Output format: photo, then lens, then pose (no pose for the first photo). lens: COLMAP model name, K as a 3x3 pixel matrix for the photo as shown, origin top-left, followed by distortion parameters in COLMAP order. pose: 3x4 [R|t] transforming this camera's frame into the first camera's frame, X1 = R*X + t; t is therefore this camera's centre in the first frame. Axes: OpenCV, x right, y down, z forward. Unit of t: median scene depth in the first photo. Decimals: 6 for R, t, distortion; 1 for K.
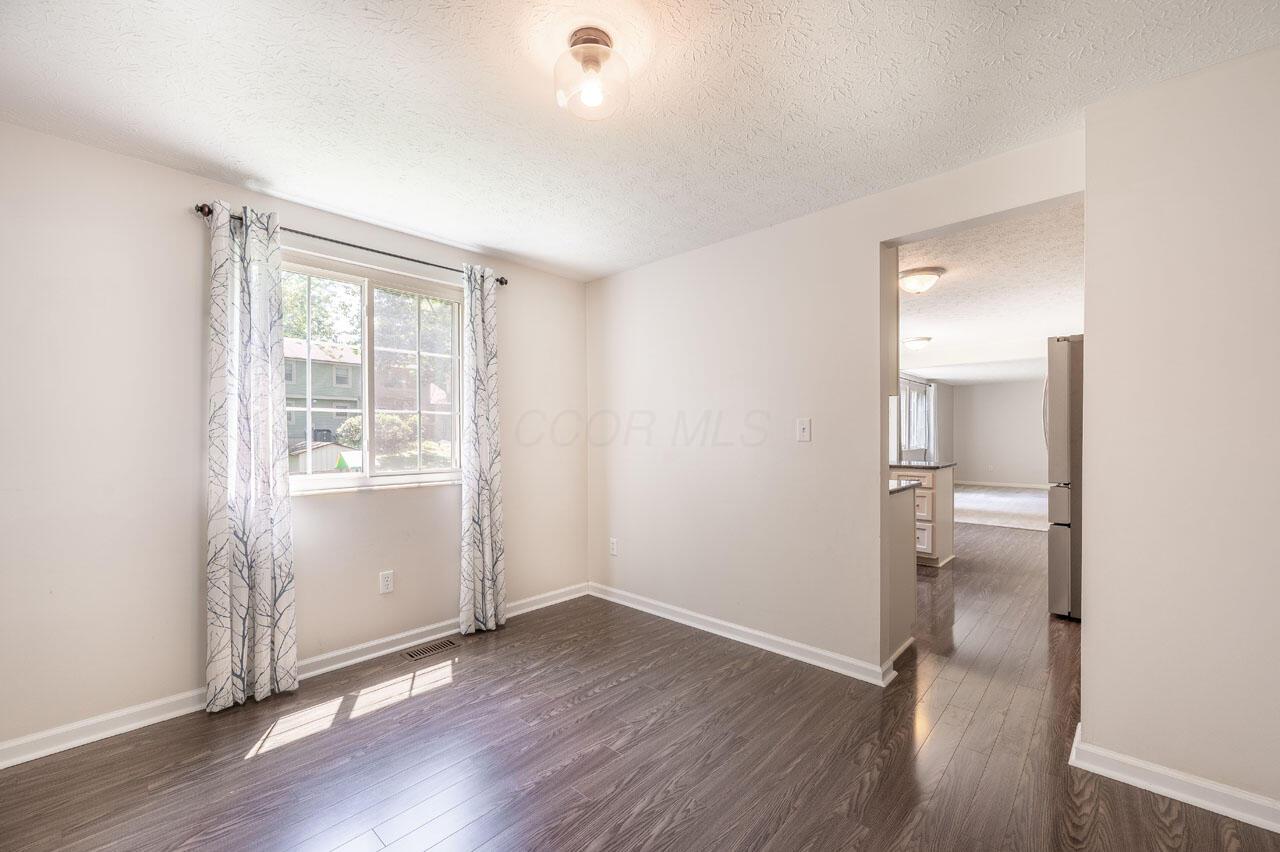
lens RADIAL K [[528.8, 0, 634.9], [0, 528.8, 436.1], [0, 0, 1]] dist [-0.009027, 0.000324]
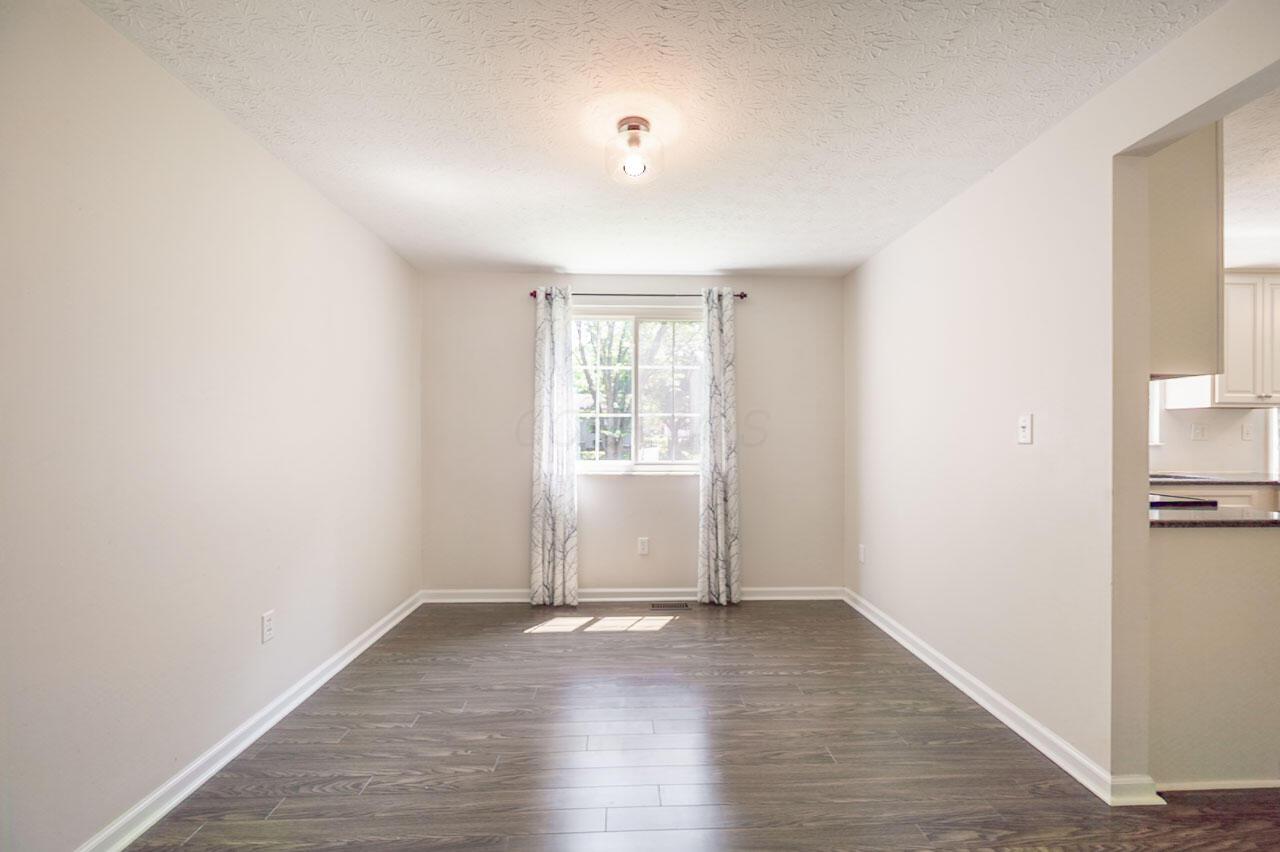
lens RADIAL K [[528.8, 0, 619.4], [0, 528.8, 429.6], [0, 0, 1]] dist [-0.009027, 0.000324]
pose [[0.689376, -0.000331, -0.724403, 0.491660], [-0.006383, 0.999958, -0.006531, -0.002287], [0.724375, 0.009126, 0.689346, 0.061499]]
